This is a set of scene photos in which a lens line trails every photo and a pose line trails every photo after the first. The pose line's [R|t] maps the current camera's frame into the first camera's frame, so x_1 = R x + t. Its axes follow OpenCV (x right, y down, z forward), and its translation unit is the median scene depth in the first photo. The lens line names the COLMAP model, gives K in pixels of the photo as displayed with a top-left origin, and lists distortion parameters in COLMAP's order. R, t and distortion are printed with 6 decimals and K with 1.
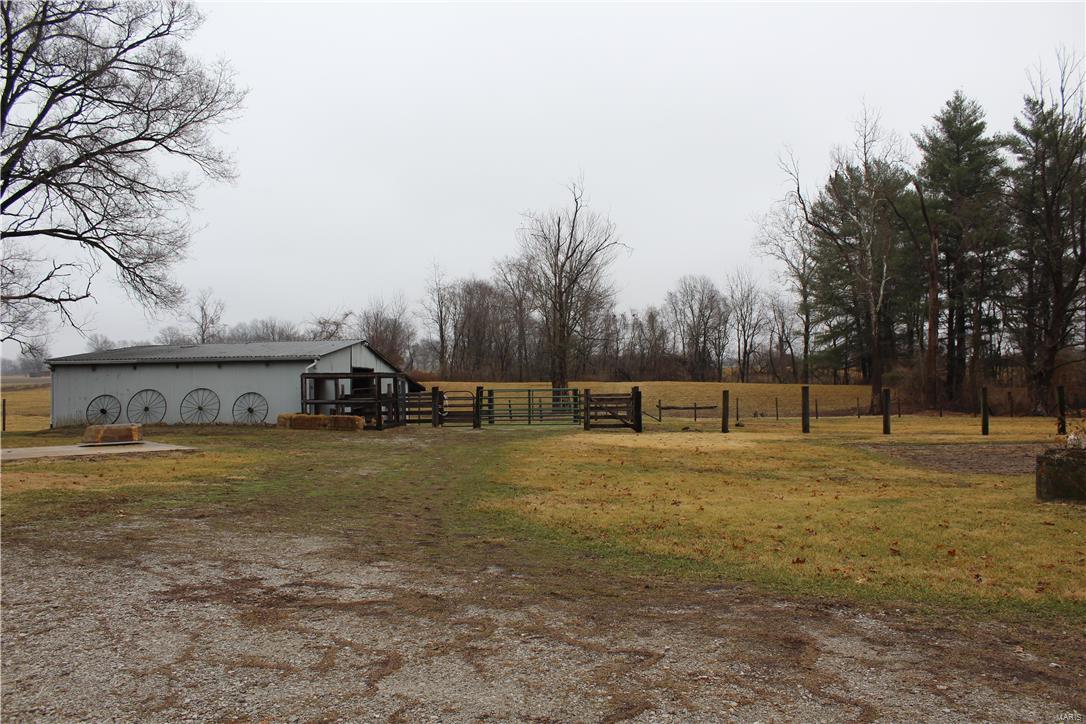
lens RADIAL K [[892.8, 0, 543.0], [0, 892.8, 362.0], [0, 0, 1]] dist [-0.165778, 0.139423]
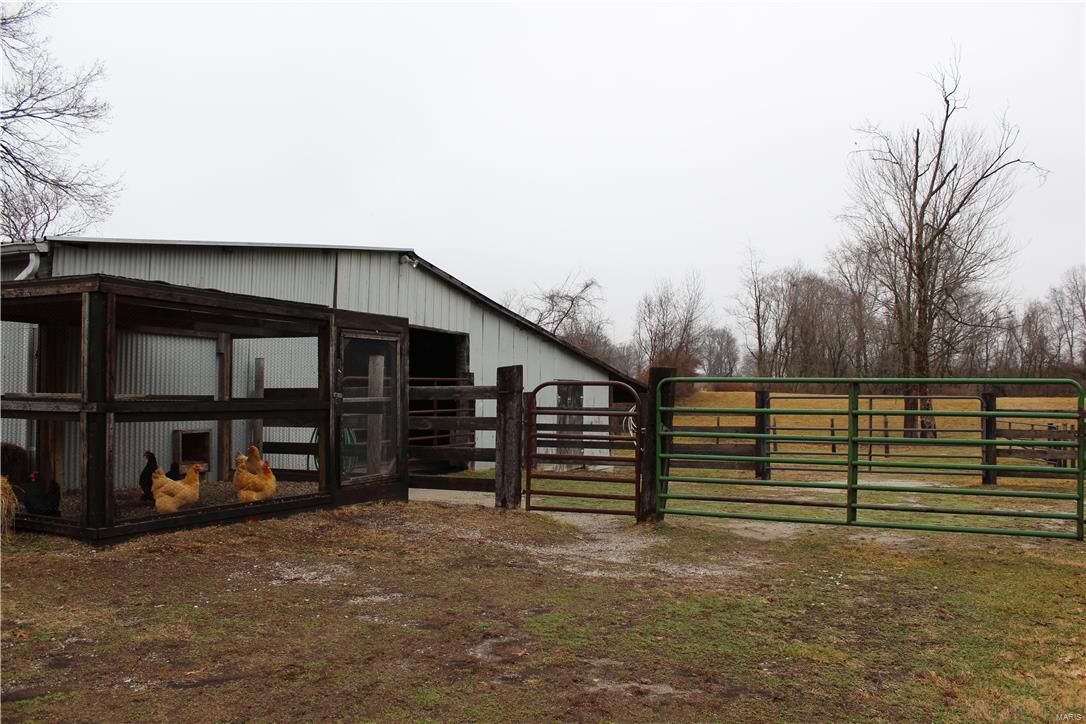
lens RADIAL K [[892.8, 0, 543.0], [0, 892.8, 362.0], [0, 0, 1]] dist [-0.165778, 0.139423]
pose [[0.930694, 0.009855, -0.365666, -0.001770], [-0.015820, 0.999786, -0.013320, 0.007121], [0.365457, 0.018182, 0.930651, 0.172128]]
